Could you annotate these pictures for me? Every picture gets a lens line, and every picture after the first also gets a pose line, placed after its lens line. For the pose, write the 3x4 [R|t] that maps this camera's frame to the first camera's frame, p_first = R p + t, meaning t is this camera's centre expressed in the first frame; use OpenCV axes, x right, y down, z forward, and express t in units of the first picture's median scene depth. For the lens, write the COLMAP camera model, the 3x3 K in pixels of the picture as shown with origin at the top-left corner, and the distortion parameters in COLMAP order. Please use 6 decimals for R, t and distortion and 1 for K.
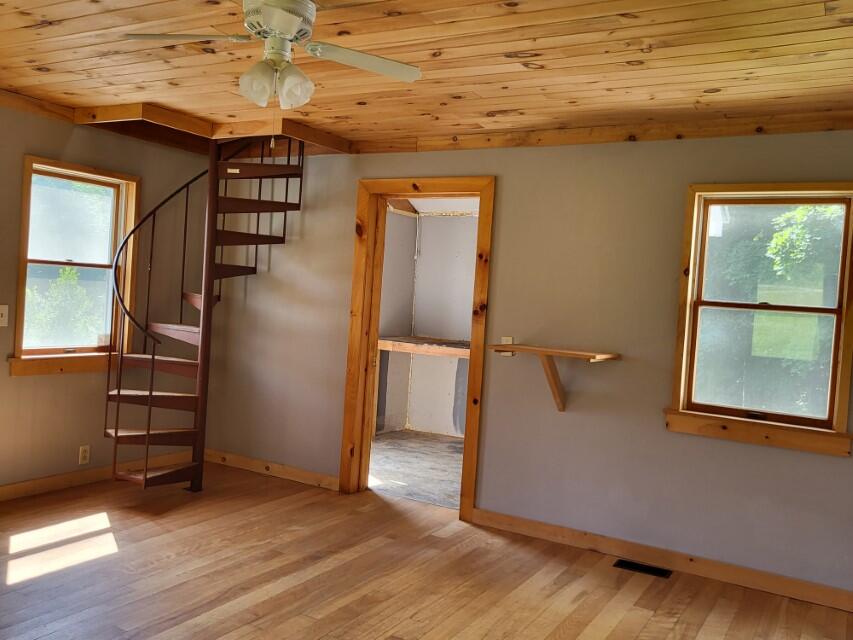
lens RADIAL K [[750.6, 0, 427.6], [0, 750.6, 319.2], [0, 0, 1]] dist [-0.001706, 0.000681]
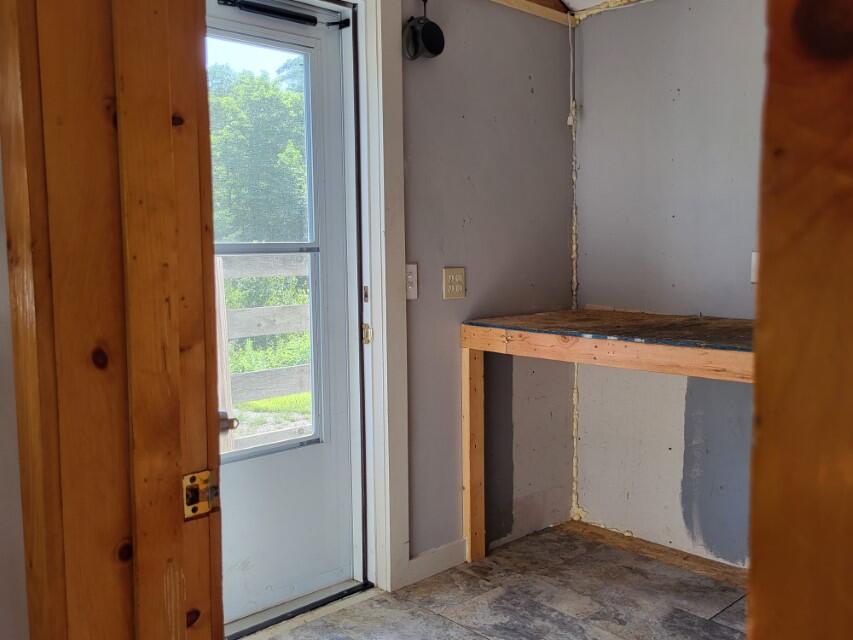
lens RADIAL K [[750.6, 0, 424.8], [0, 750.6, 319.6], [0, 0, 1]] dist [-0.001706, 0.000681]
pose [[0.950233, -0.045614, -0.308183, 0.031530], [0.061503, 0.997221, 0.042037, 0.005614], [0.305409, -0.058899, 0.950398, 0.589182]]
